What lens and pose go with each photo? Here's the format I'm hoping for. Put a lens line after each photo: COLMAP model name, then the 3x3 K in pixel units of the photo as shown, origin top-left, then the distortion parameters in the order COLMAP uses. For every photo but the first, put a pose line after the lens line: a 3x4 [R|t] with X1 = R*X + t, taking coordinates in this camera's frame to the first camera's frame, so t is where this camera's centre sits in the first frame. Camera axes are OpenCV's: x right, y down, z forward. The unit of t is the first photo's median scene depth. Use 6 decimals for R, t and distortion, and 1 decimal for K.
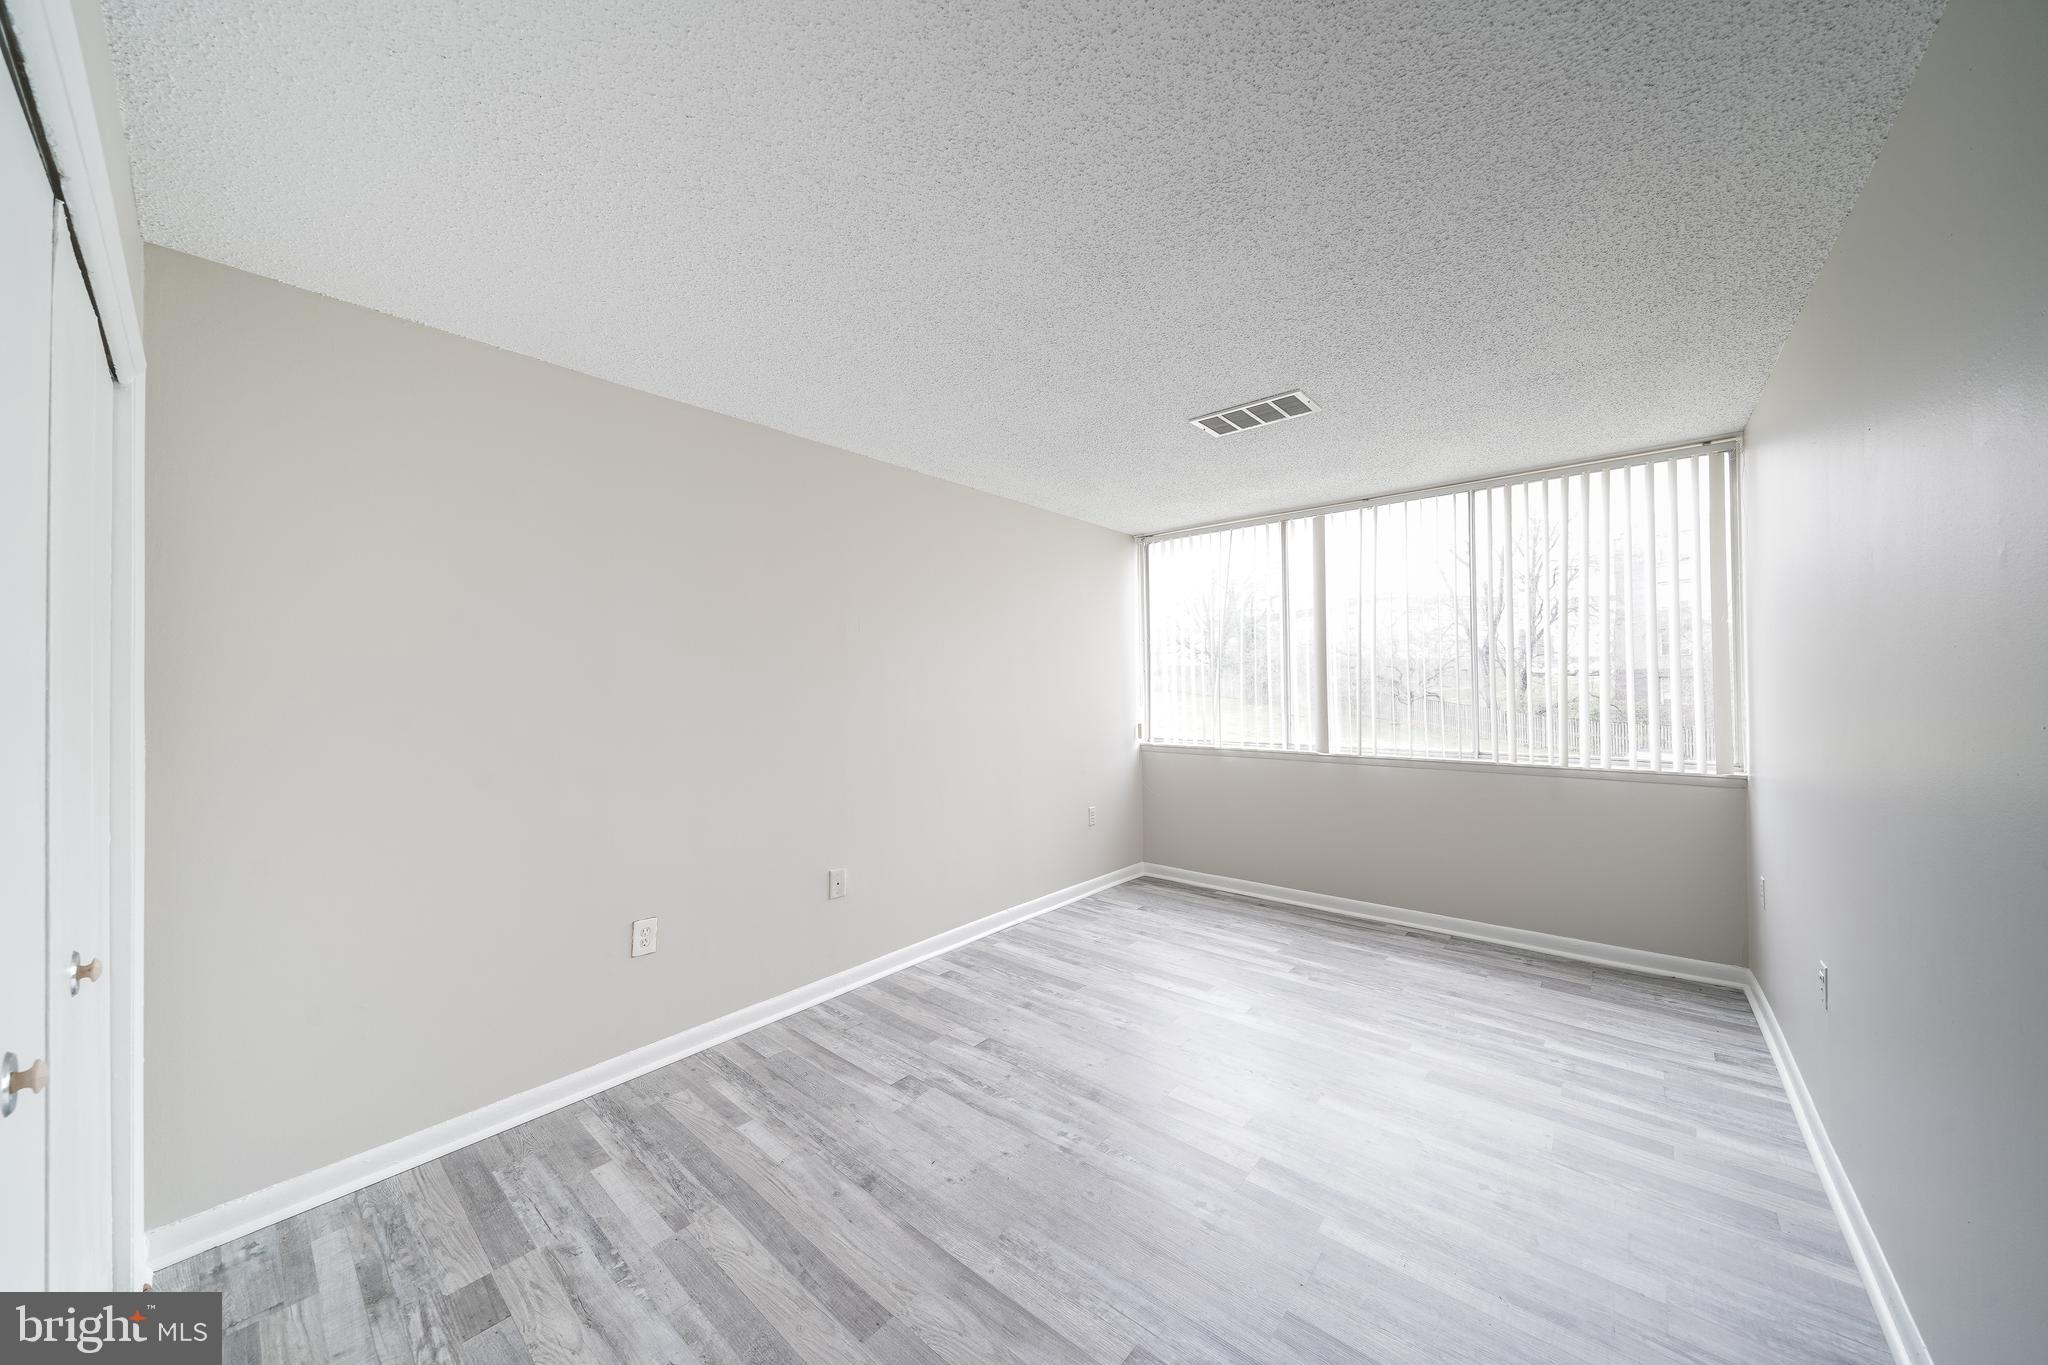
lens RADIAL K [[700.0, 0, 1034.2], [0, 700.0, 680.3], [0, 0, 1]] dist [-0.006599, 0.000189]
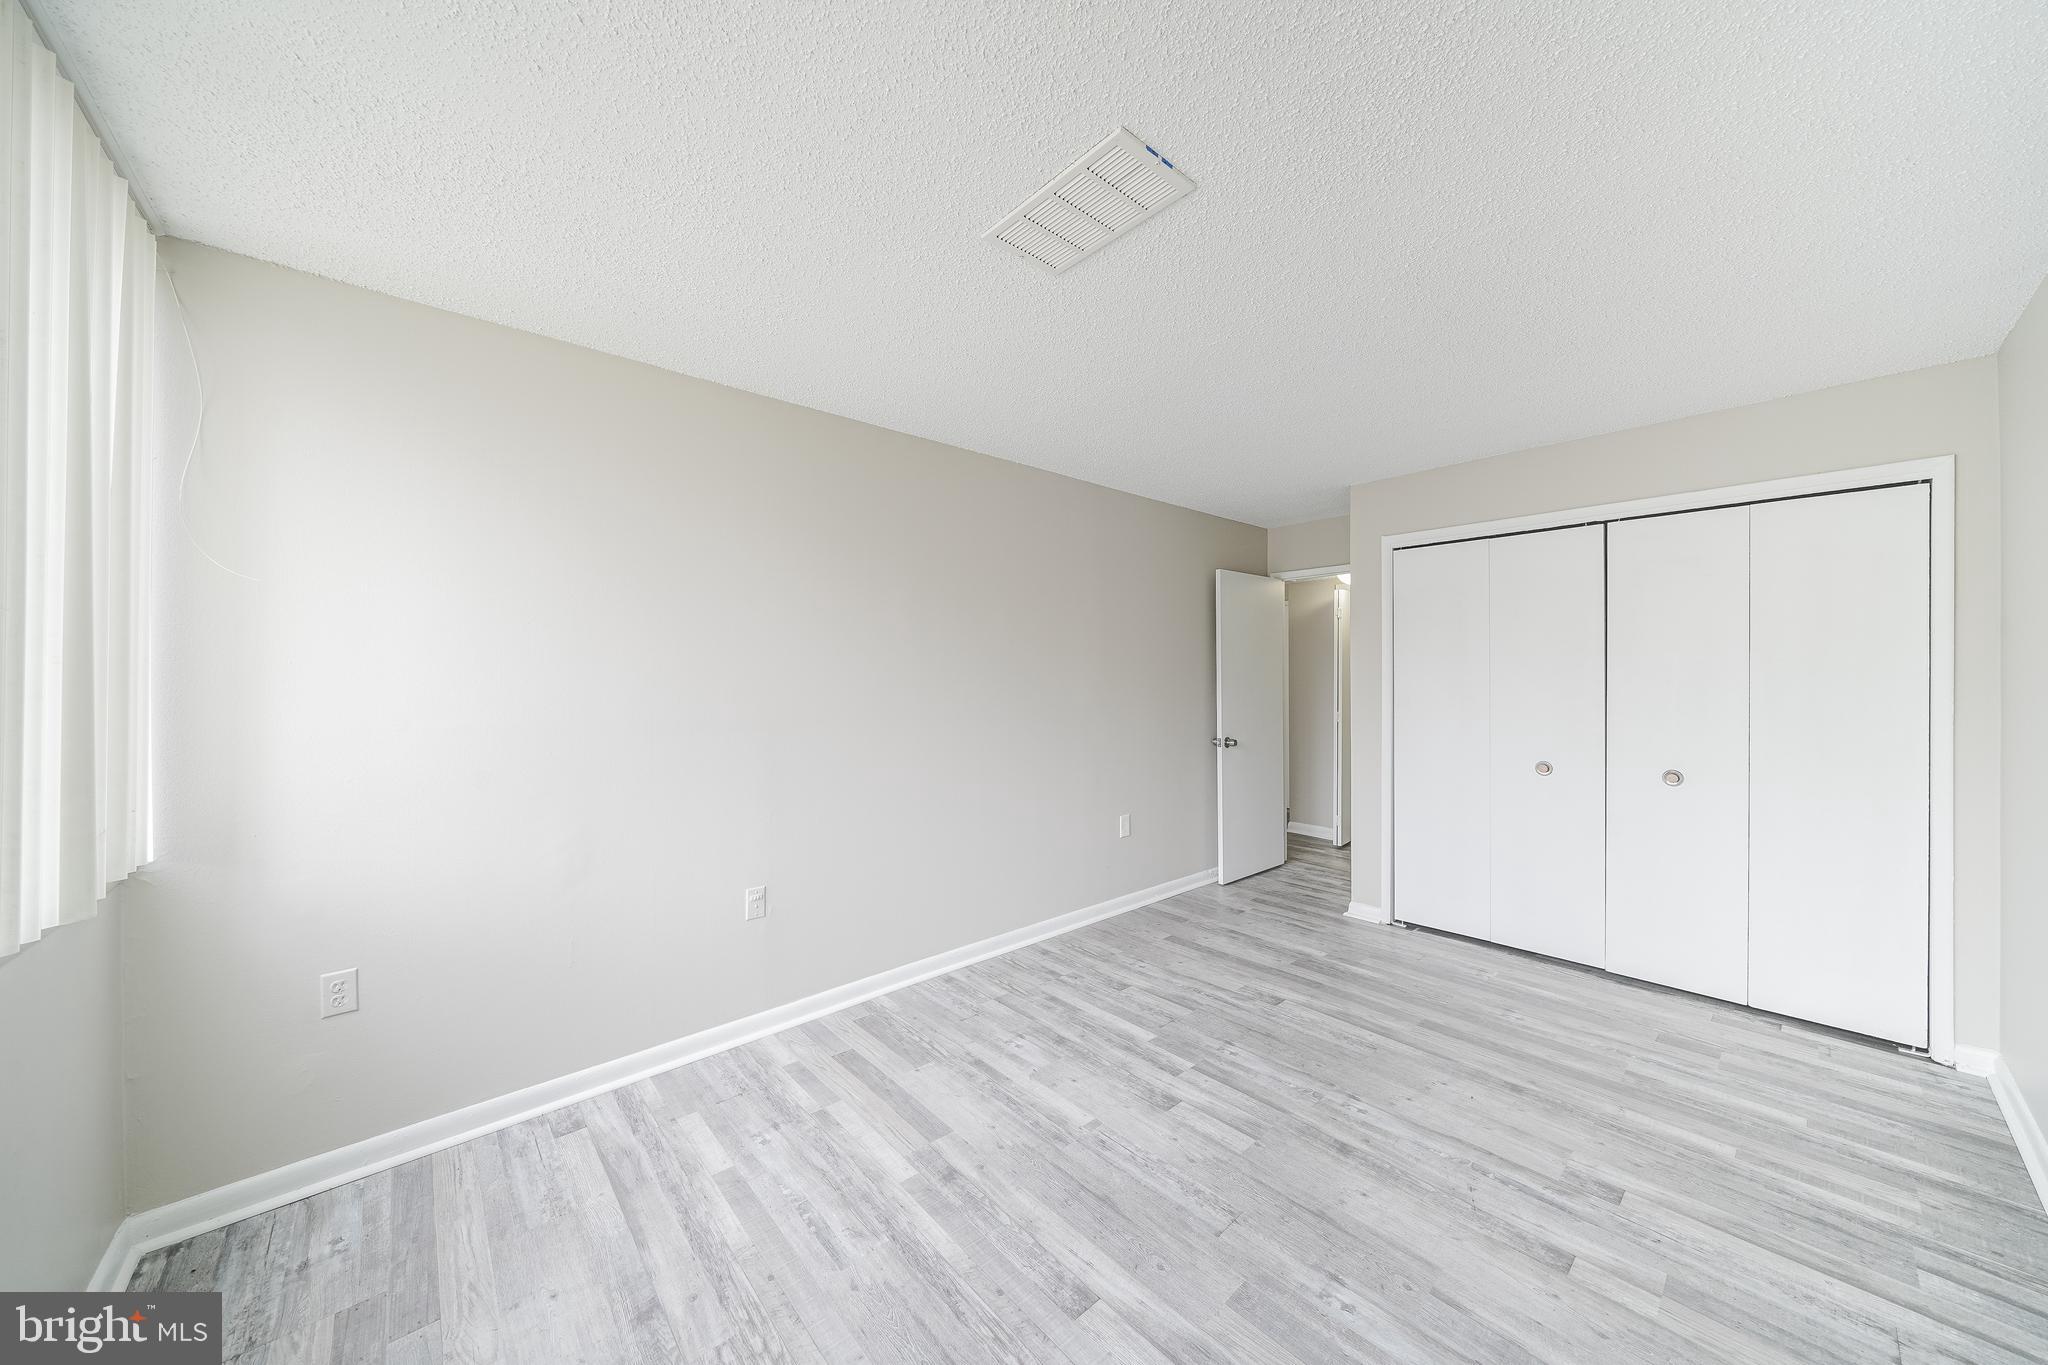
lens RADIAL K [[701.1, 0, 1031.7], [0, 701.1, 673.1], [0, 0, 1]] dist [-0.005494, 0.000066]
pose [[-0.990499, 0.011128, 0.137069, 0.320025], [0.009156, 0.999845, -0.015014, 0.011454], [-0.137215, -0.013616, -0.990448, 1.786546]]
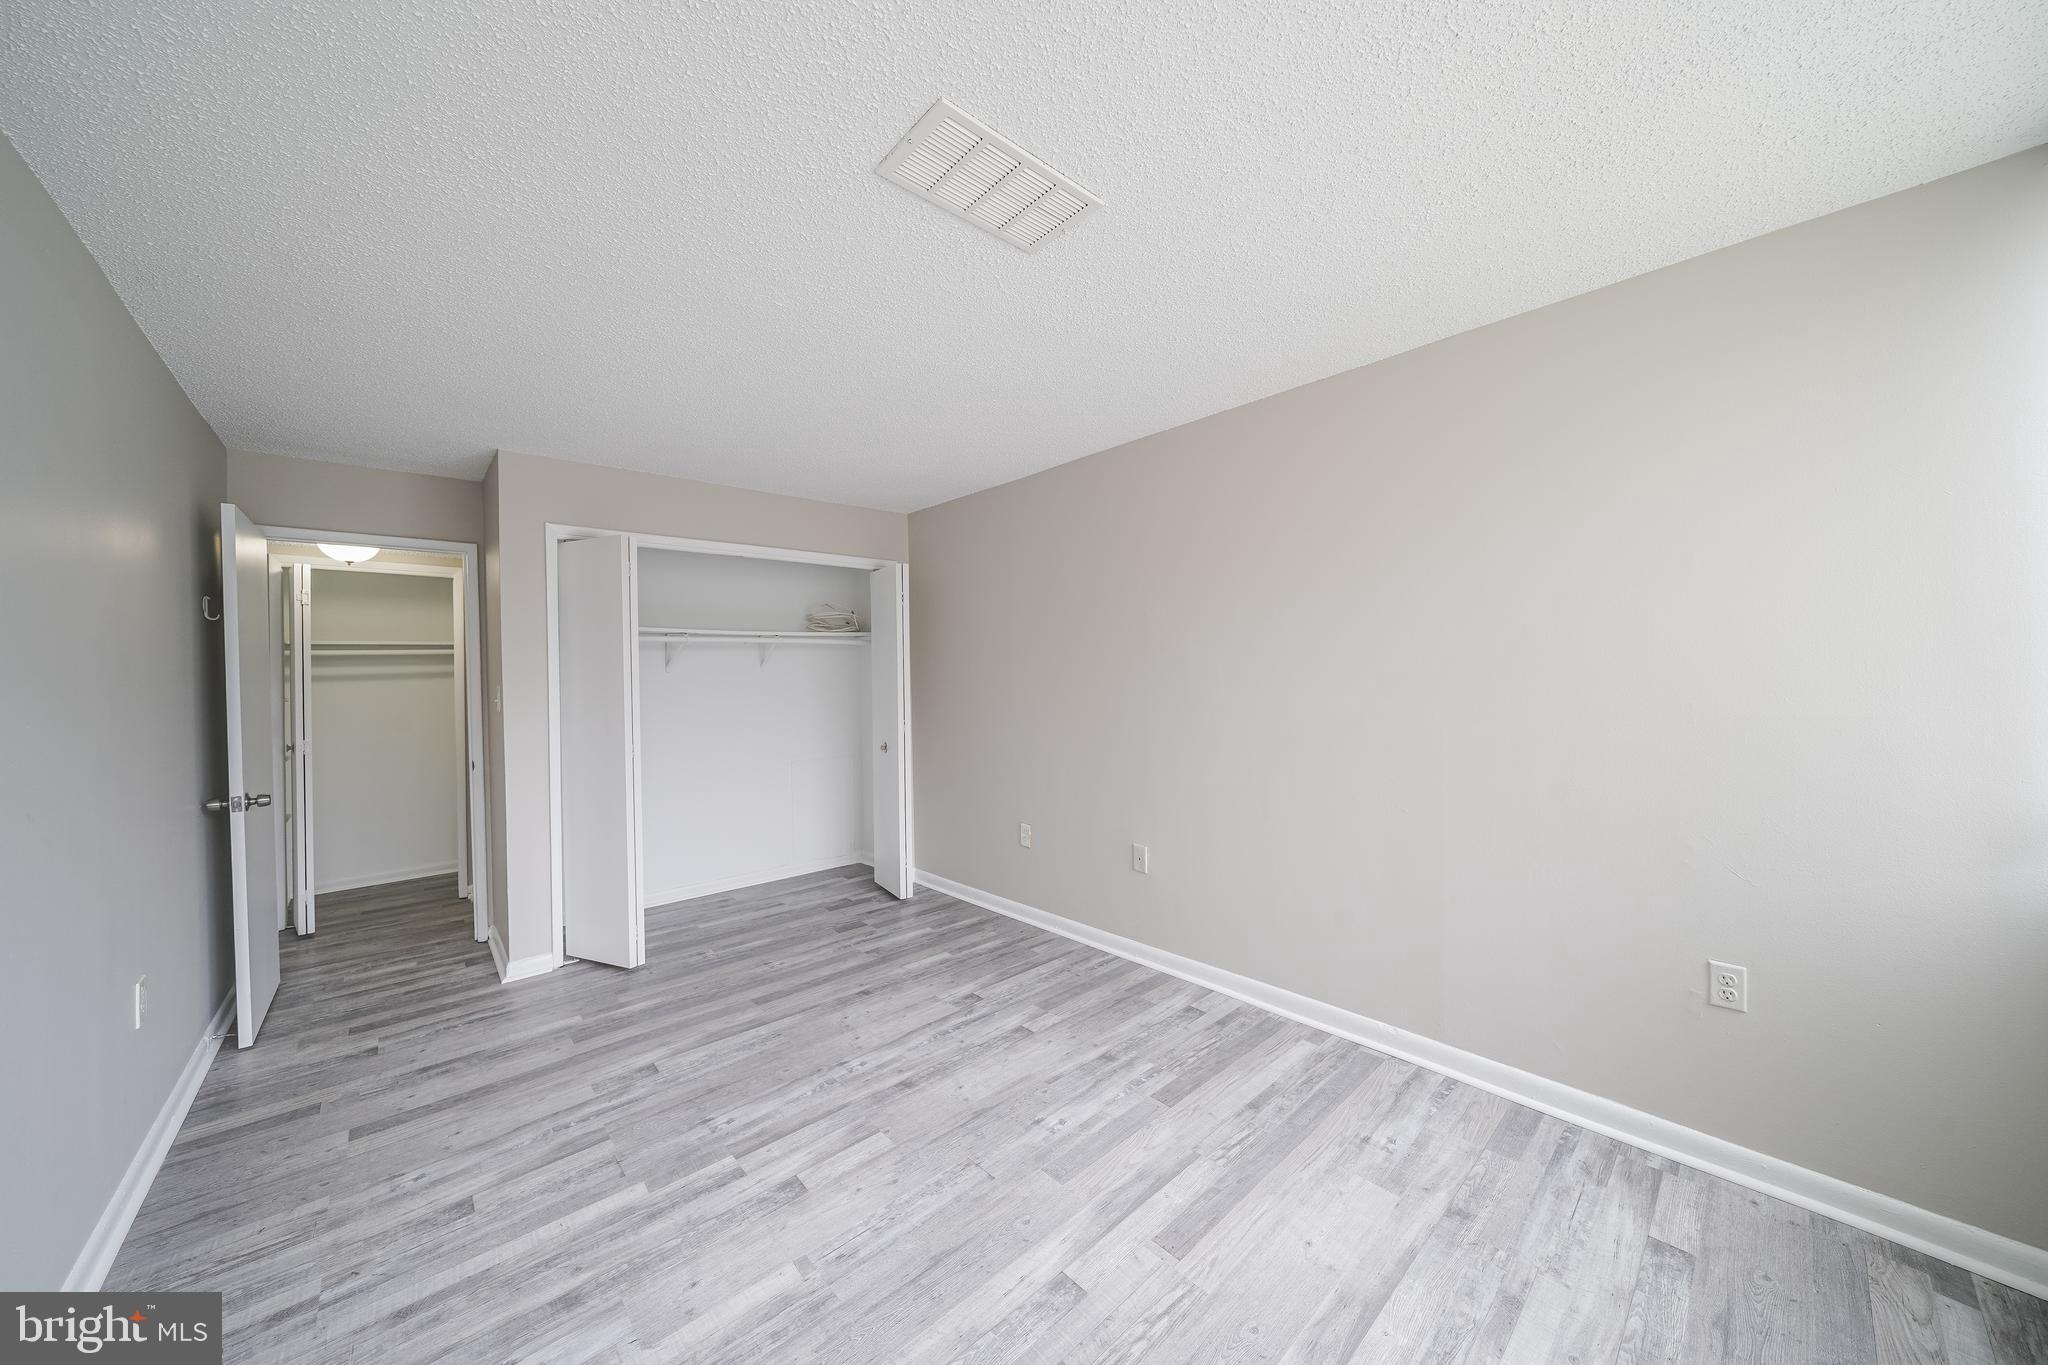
lens RADIAL K [[700.0, 0, 1034.2], [0, 700.0, 680.3], [0, 0, 1]] dist [-0.006599, 0.000189]
pose [[-0.124492, 0.018380, -0.992050, 0.977181], [0.029179, 0.999464, 0.014855, 0.001842], [0.991791, -0.027098, -0.124961, 1.230942]]
